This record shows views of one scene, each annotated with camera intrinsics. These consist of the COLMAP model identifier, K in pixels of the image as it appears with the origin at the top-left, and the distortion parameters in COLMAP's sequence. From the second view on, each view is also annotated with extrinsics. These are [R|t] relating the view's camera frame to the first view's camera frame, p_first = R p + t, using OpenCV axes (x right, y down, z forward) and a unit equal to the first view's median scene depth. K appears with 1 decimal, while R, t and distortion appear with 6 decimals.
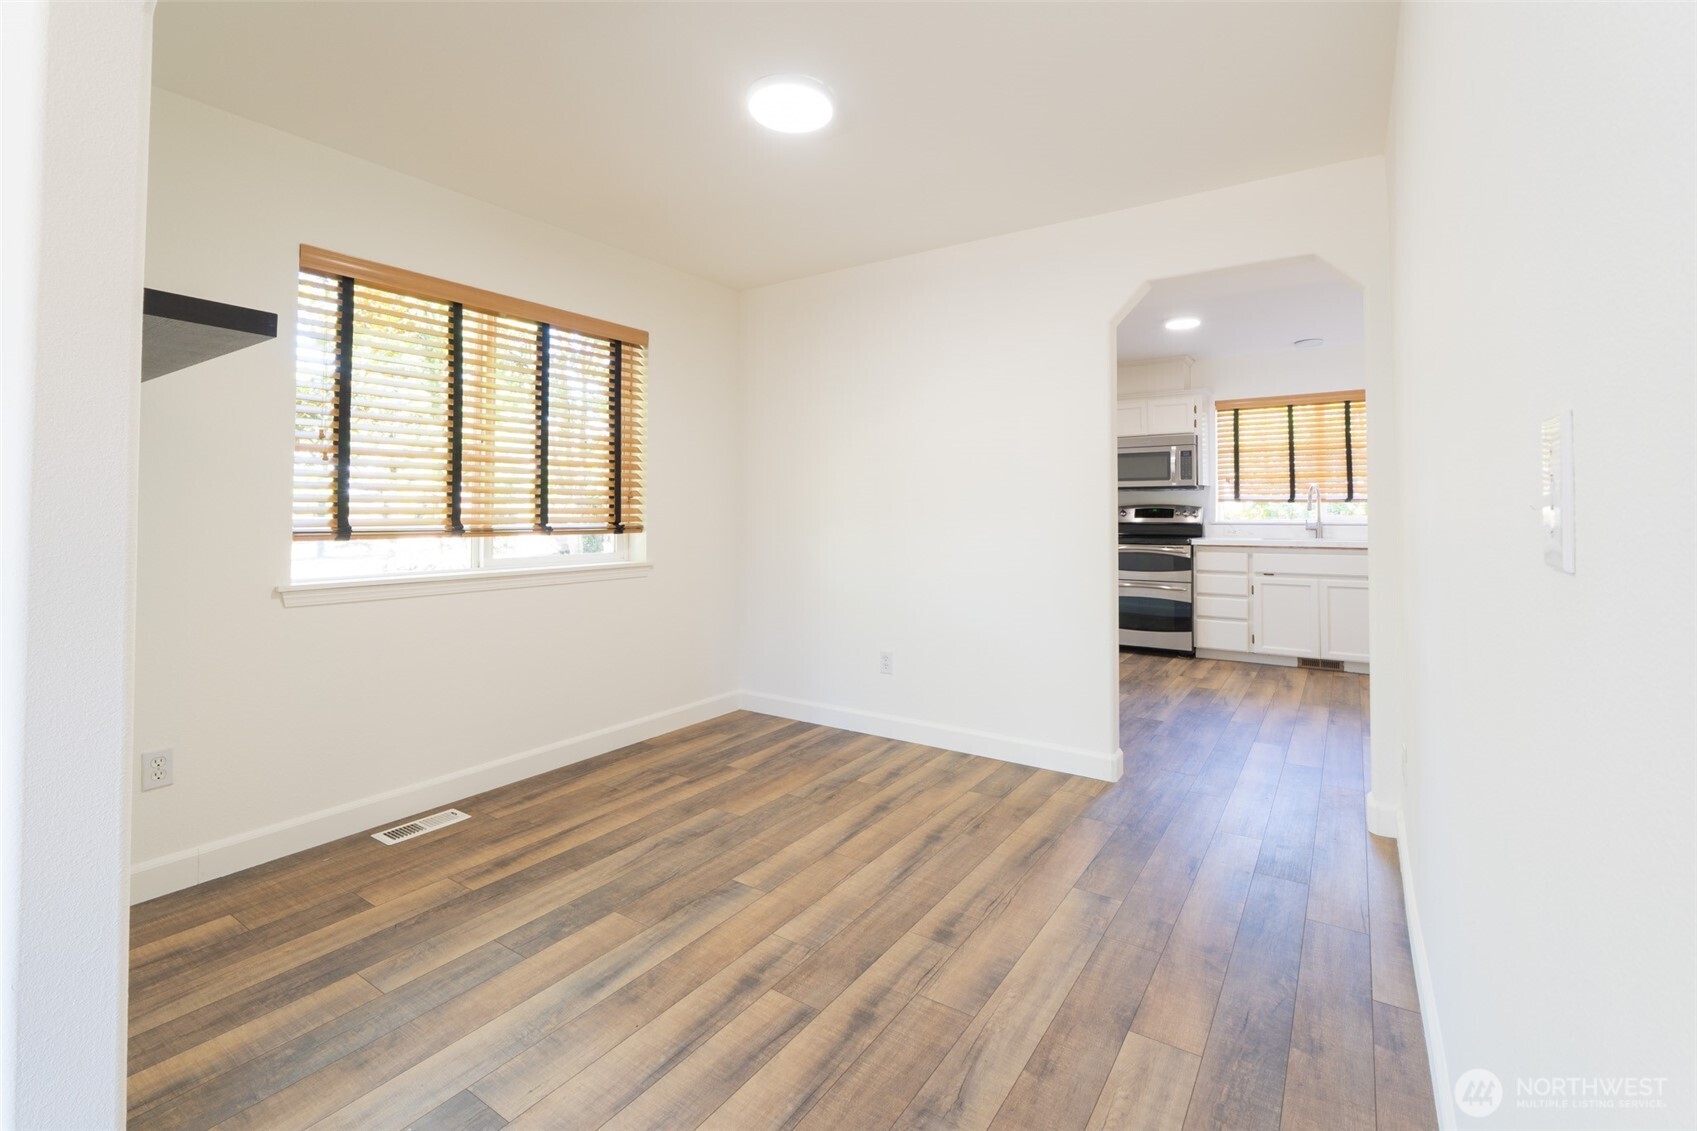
lens RADIAL K [[771.0, 0, 845.3], [0, 771.0, 511.6], [0, 0, 1]] dist [-0.000999, -0.000787]
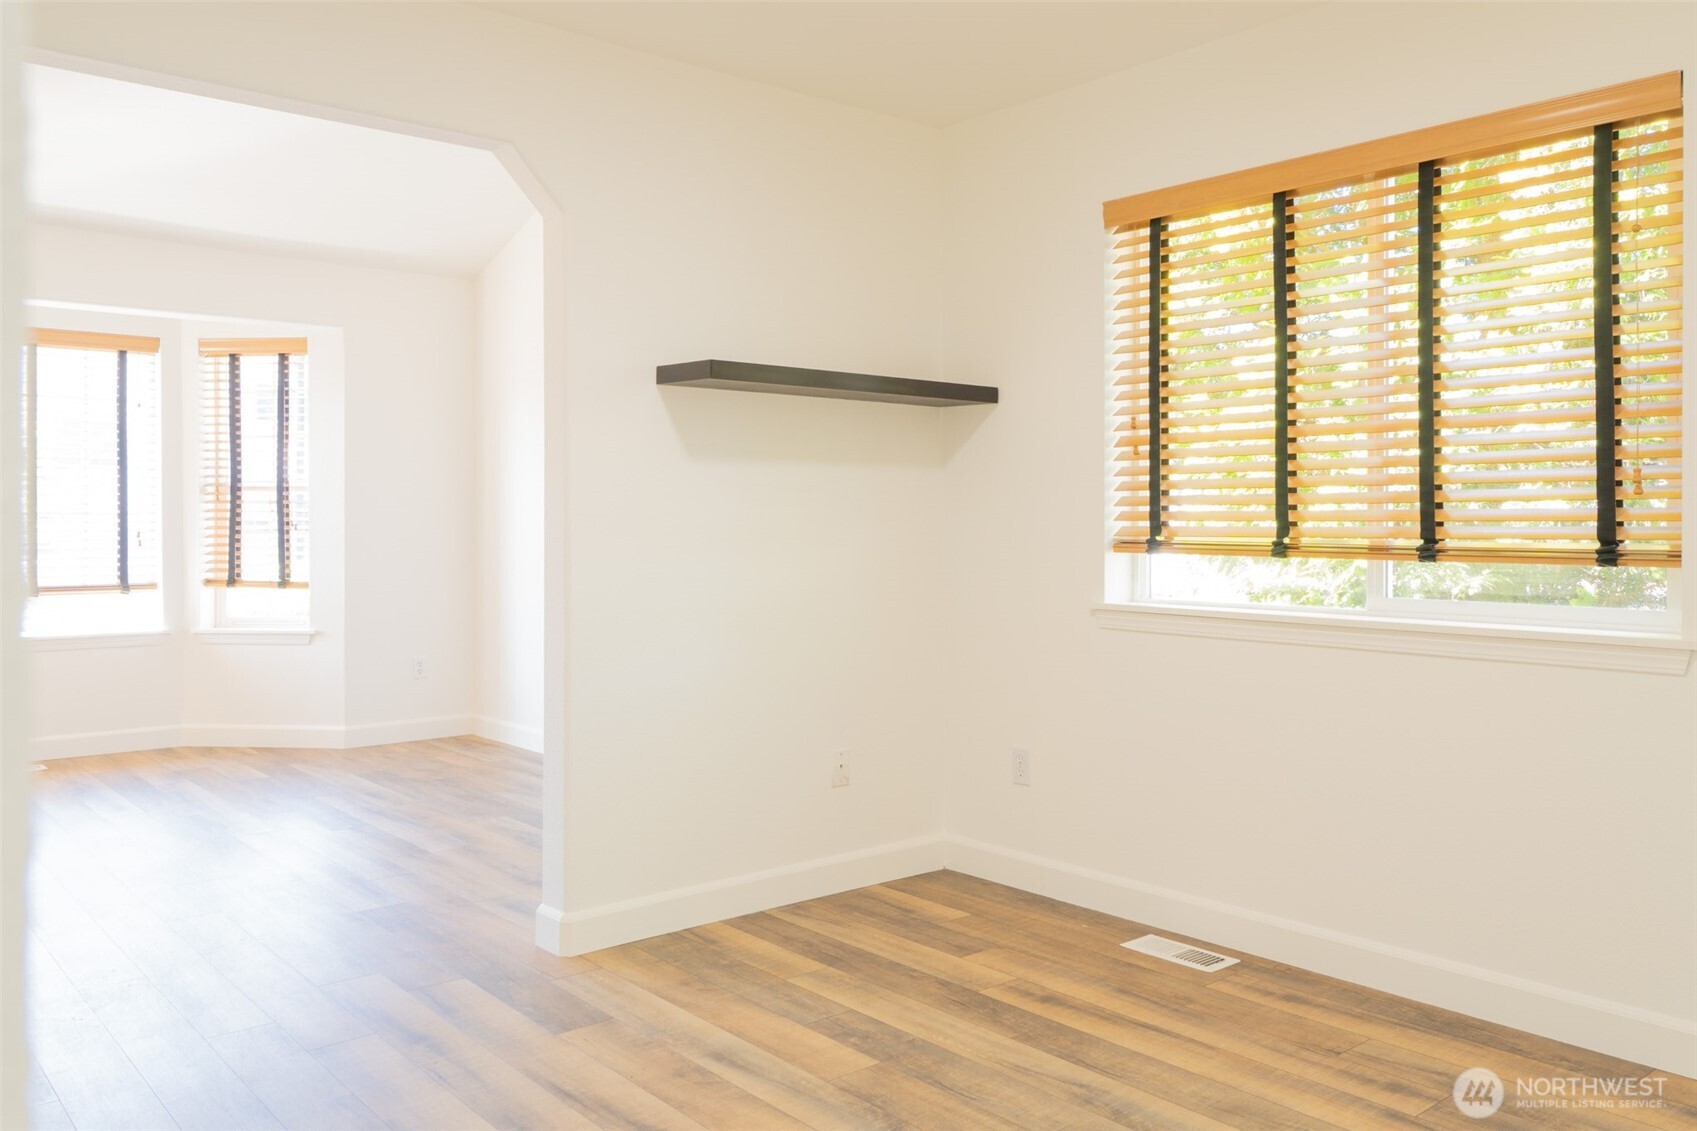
lens RADIAL K [[1312.4, 0, 848.5], [0, 1312.4, 565.5], [0, 0, 1]] dist [-0.008217, -0.002569]
pose [[-0.277589, 0.030996, -0.960200, 0.841935], [0.001216, 0.999490, 0.031913, 0.005781], [0.960699, 0.007691, -0.277485, 1.237729]]
